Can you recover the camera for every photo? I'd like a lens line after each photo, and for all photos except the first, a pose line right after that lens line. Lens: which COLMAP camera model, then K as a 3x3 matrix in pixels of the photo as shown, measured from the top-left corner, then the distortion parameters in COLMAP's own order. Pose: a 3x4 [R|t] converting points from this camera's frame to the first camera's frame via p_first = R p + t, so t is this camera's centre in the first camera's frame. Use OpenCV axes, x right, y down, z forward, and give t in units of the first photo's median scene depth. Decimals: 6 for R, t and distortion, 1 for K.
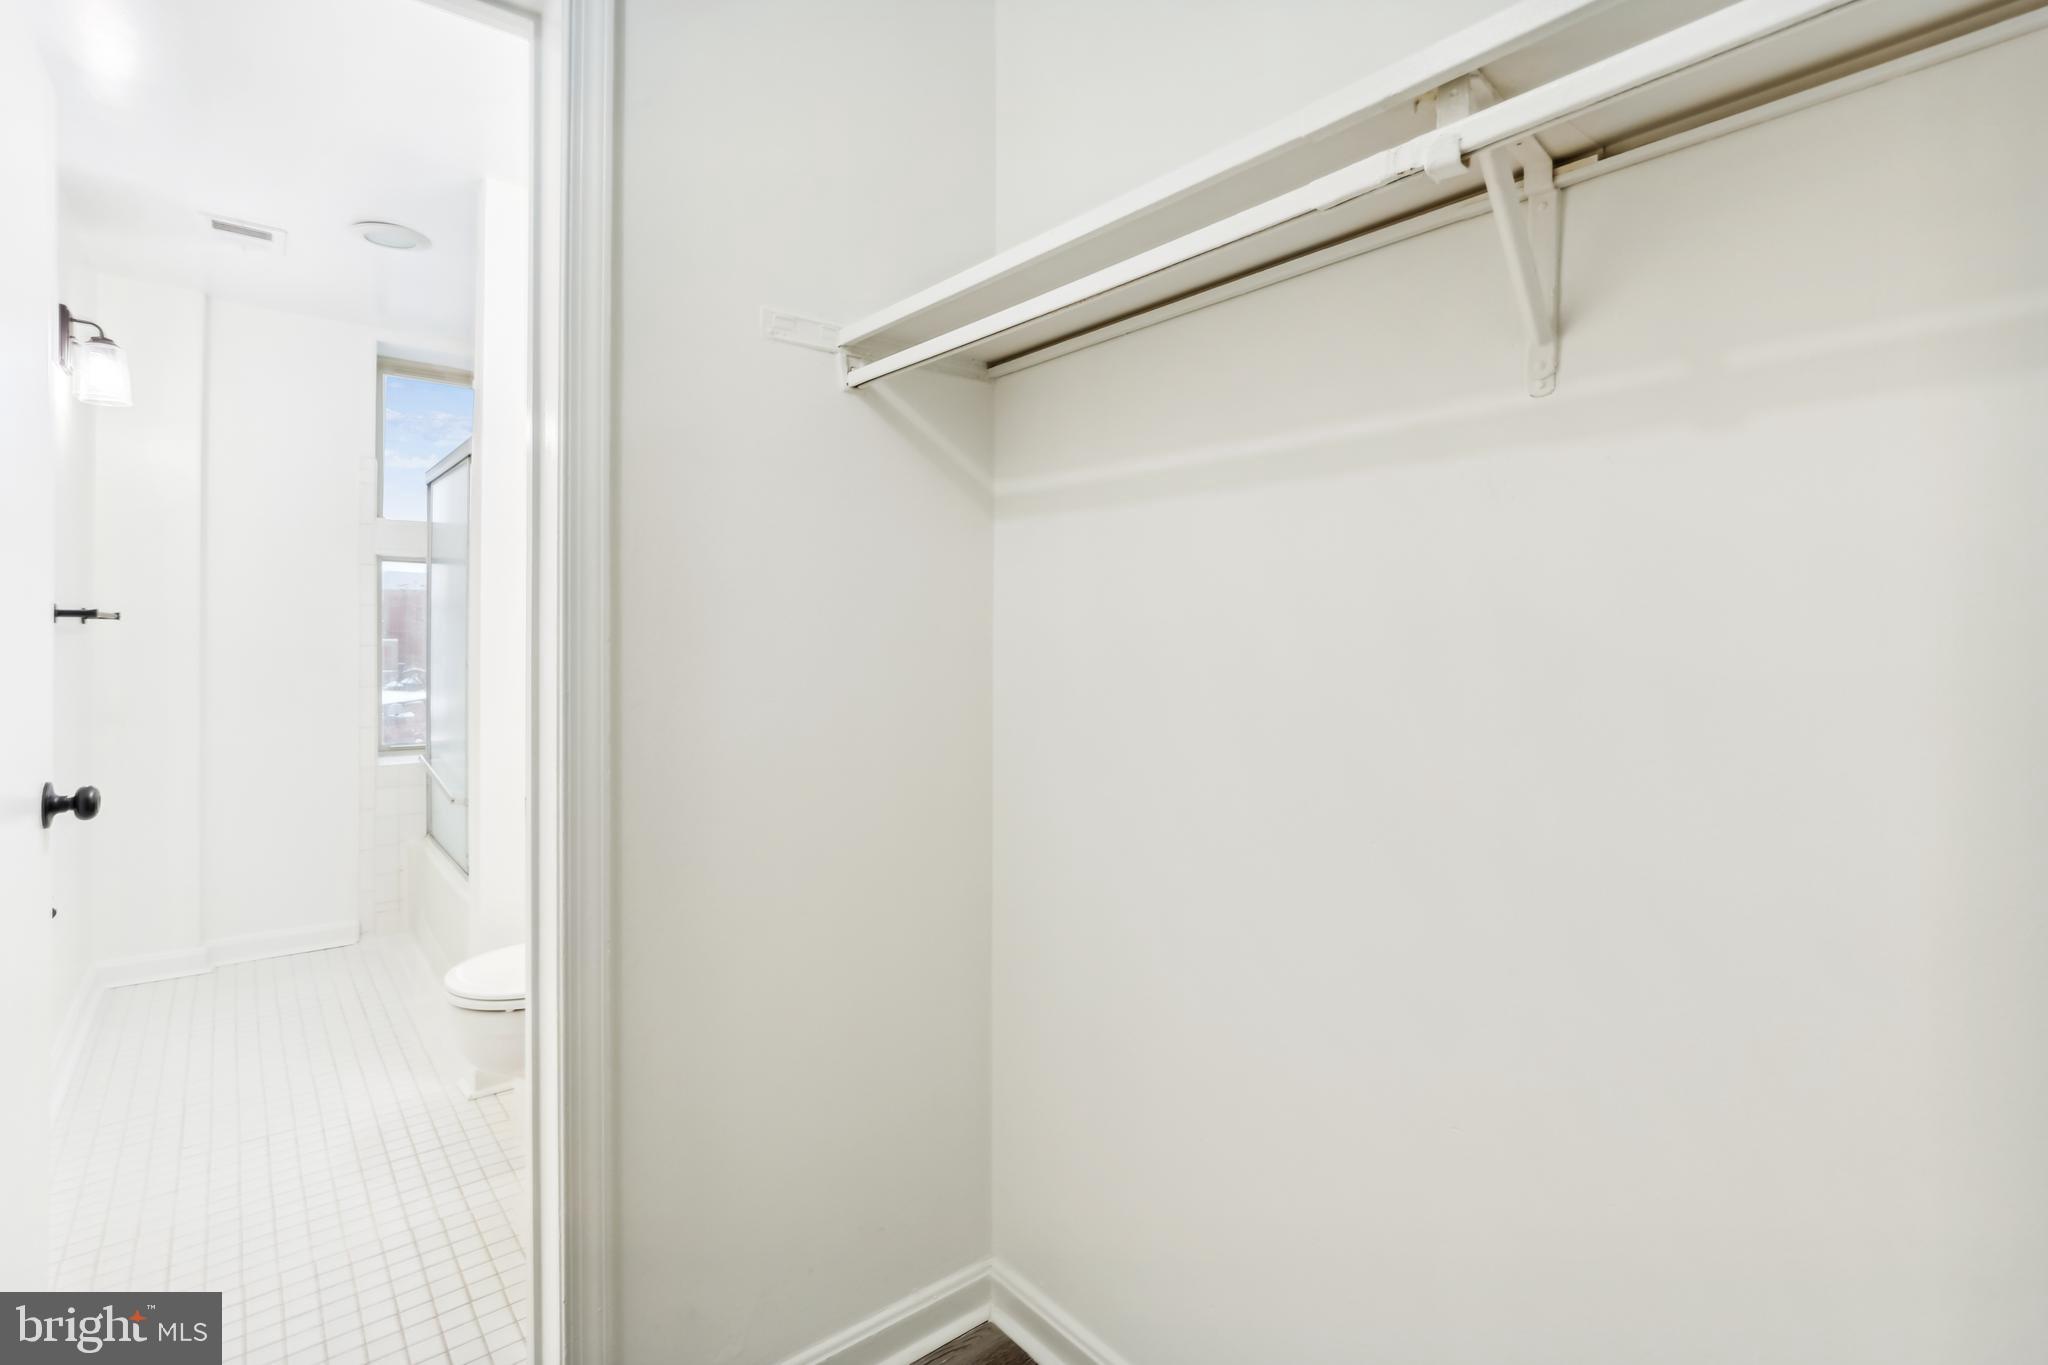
lens RADIAL K [[947.5, 0, 1038.4], [0, 947.5, 626.5], [0, 0, 1]] dist [-0.028736, 0.006887]
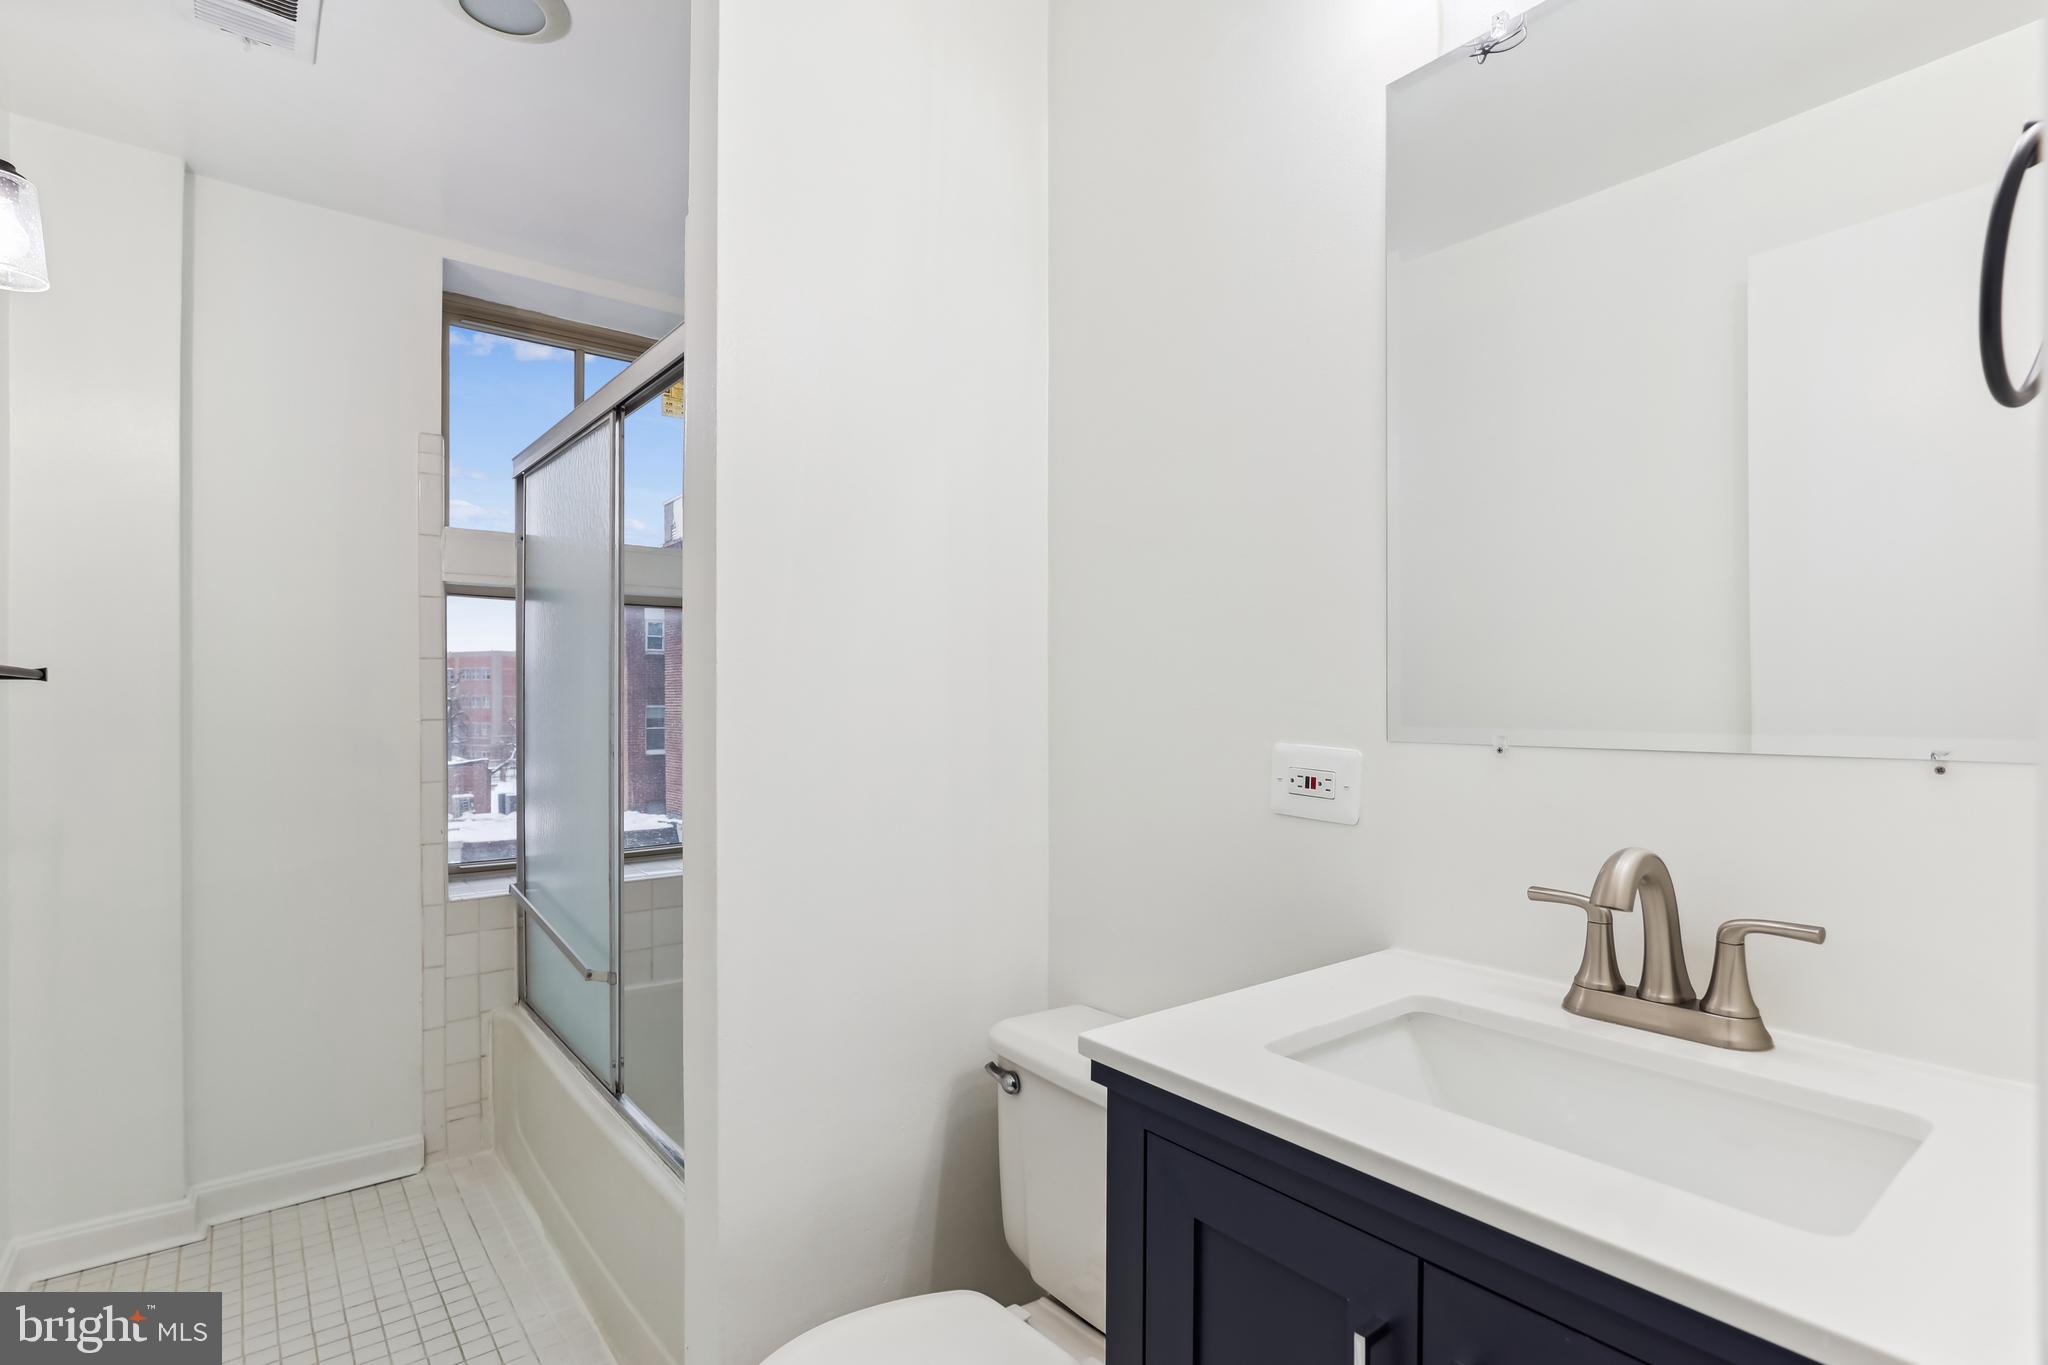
lens RADIAL K [[973.8, 0, 1026.2], [0, 973.8, 687.2], [0, 0, 1]] dist [-0.024914, 0.004841]
pose [[0.999755, -0.008695, -0.020360, -0.282422], [0.008657, 0.999961, -0.001920, 0.002951], [0.020376, 0.001743, 0.999791, 0.325082]]
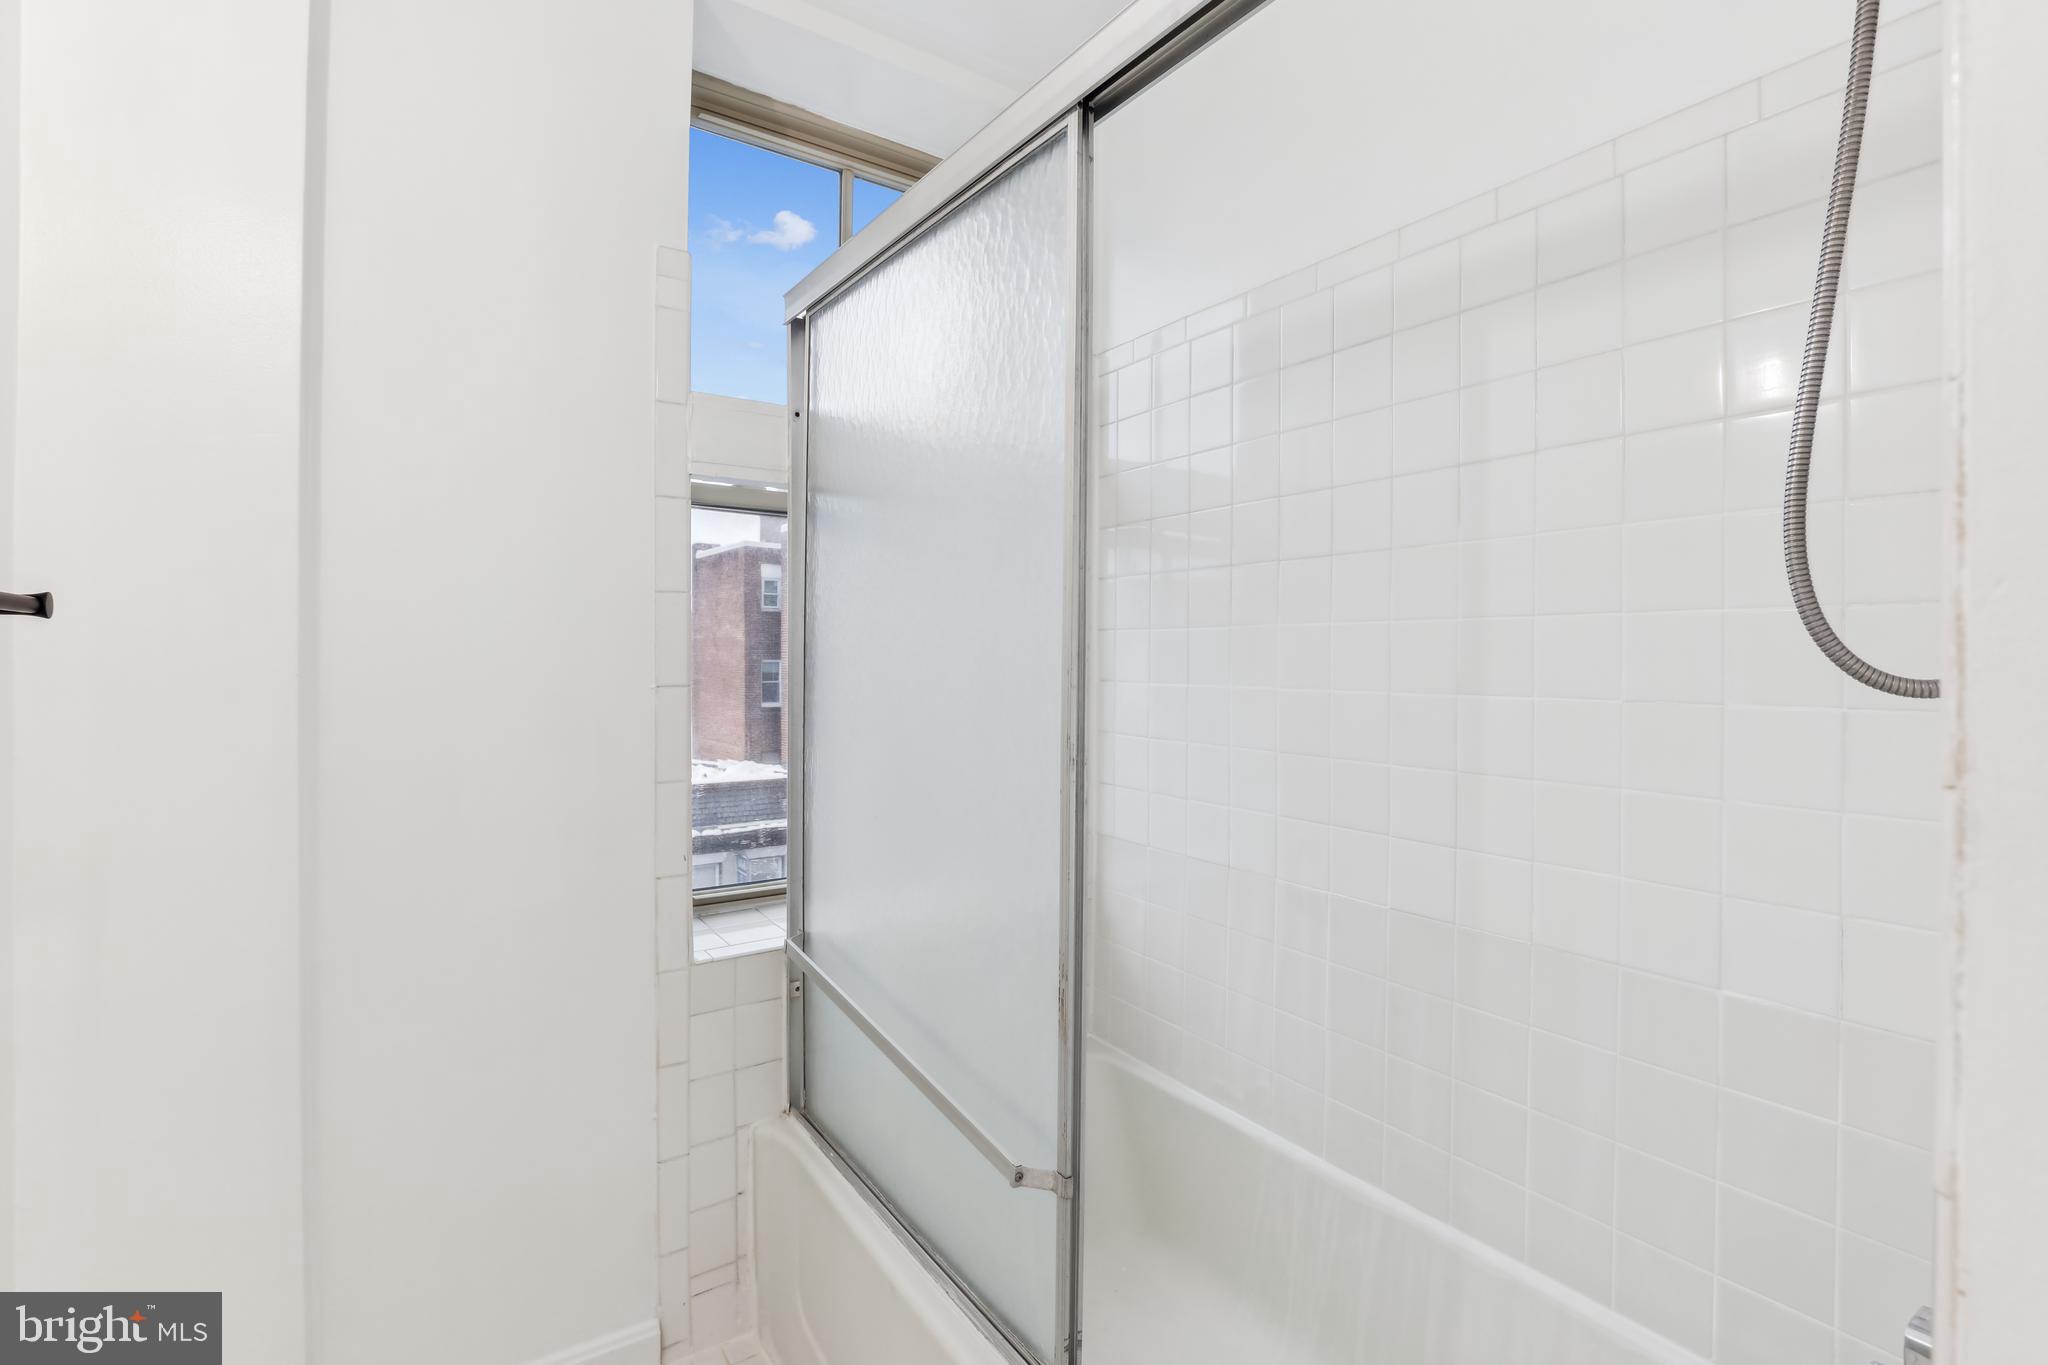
lens RADIAL K [[947.5, 0, 1053.4], [0, 947.5, 648.2], [0, 0, 1]] dist [-0.028736, 0.006887]
pose [[0.995866, -0.002001, -0.090807, -0.501746], [0.002158, 0.999996, 0.001627, 0.003074], [0.090804, -0.001816, 0.995867, 0.581818]]
